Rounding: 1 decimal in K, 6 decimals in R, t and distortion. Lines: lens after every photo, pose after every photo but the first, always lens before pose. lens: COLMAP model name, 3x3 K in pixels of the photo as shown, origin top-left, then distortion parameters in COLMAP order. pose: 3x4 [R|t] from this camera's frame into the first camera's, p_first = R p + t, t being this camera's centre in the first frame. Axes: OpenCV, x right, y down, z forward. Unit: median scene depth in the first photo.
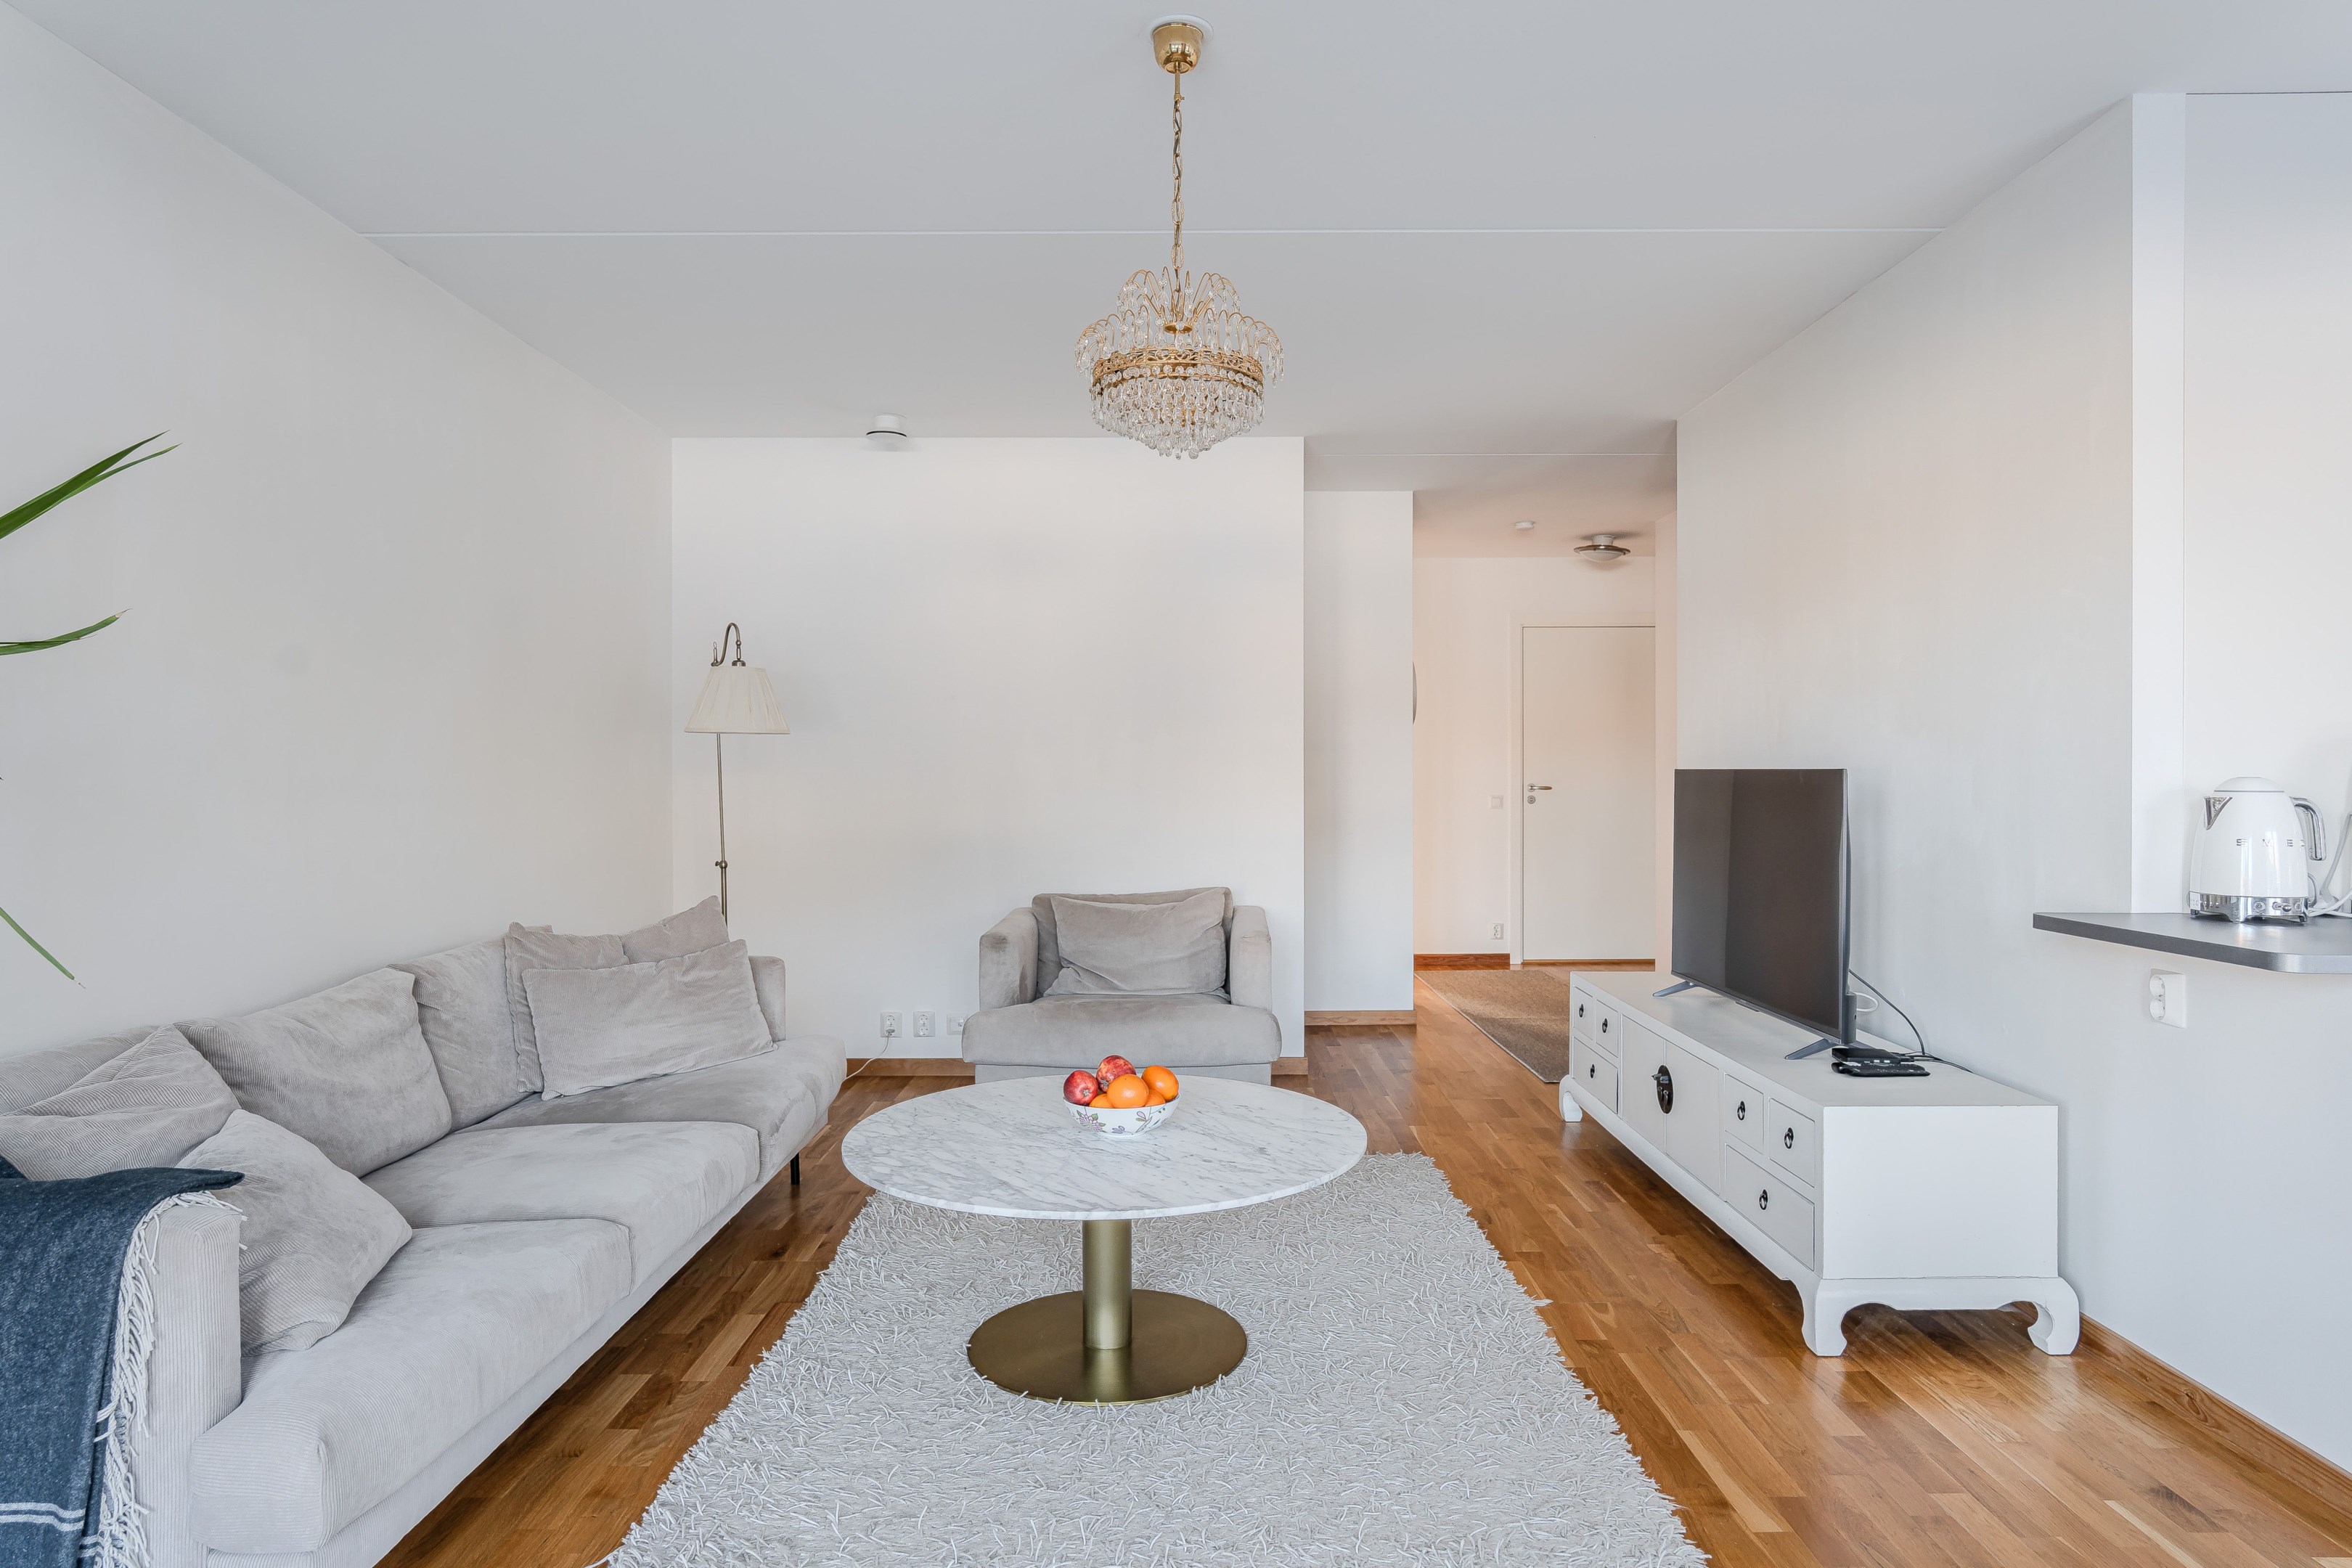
lens RADIAL K [[1416.1, 0, 1173.9], [0, 1416.1, 776.0], [0, 0, 1]] dist [-0.003690, -0.000212]
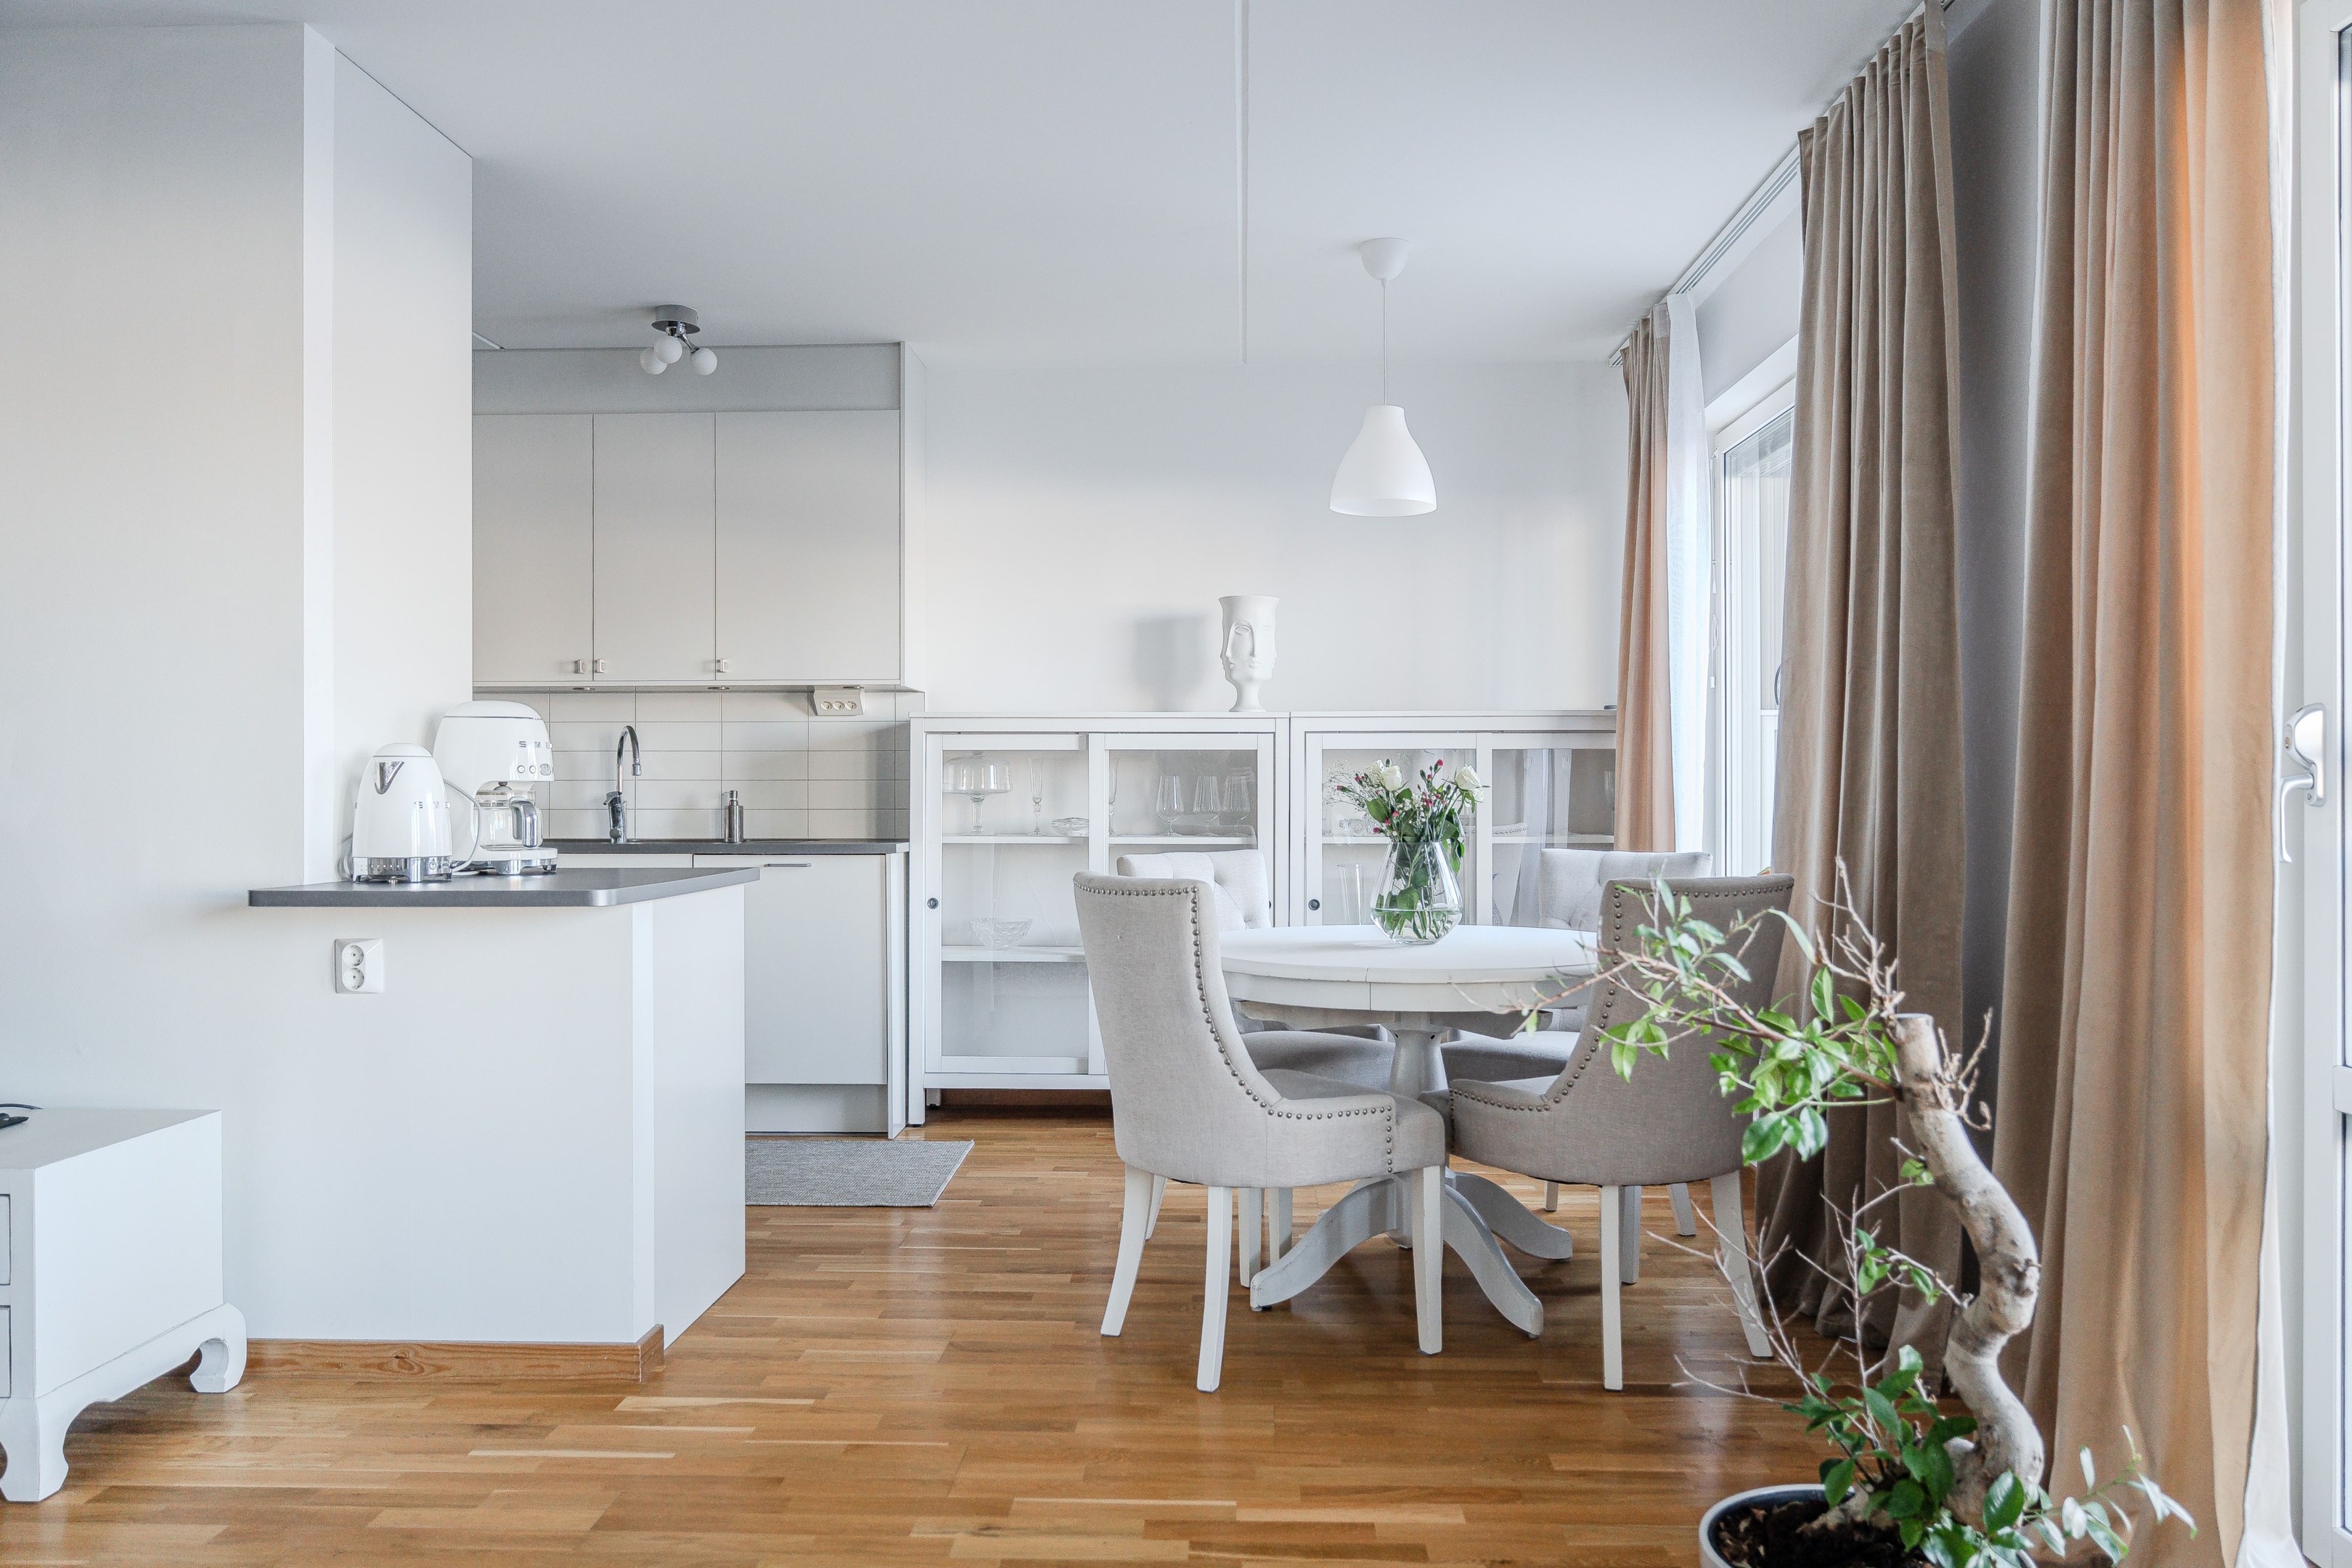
lens RADIAL K [[1749.9, 0, 1170.6], [0, 1749.9, 785.3], [0, 0, 1]] dist [0.001138, 0.001967]
pose [[0.035351, 0.004896, 0.999363, -0.504796], [0.006693, 0.999964, -0.005135, 0.042298], [-0.999353, 0.006870, 0.035317, 0.402591]]
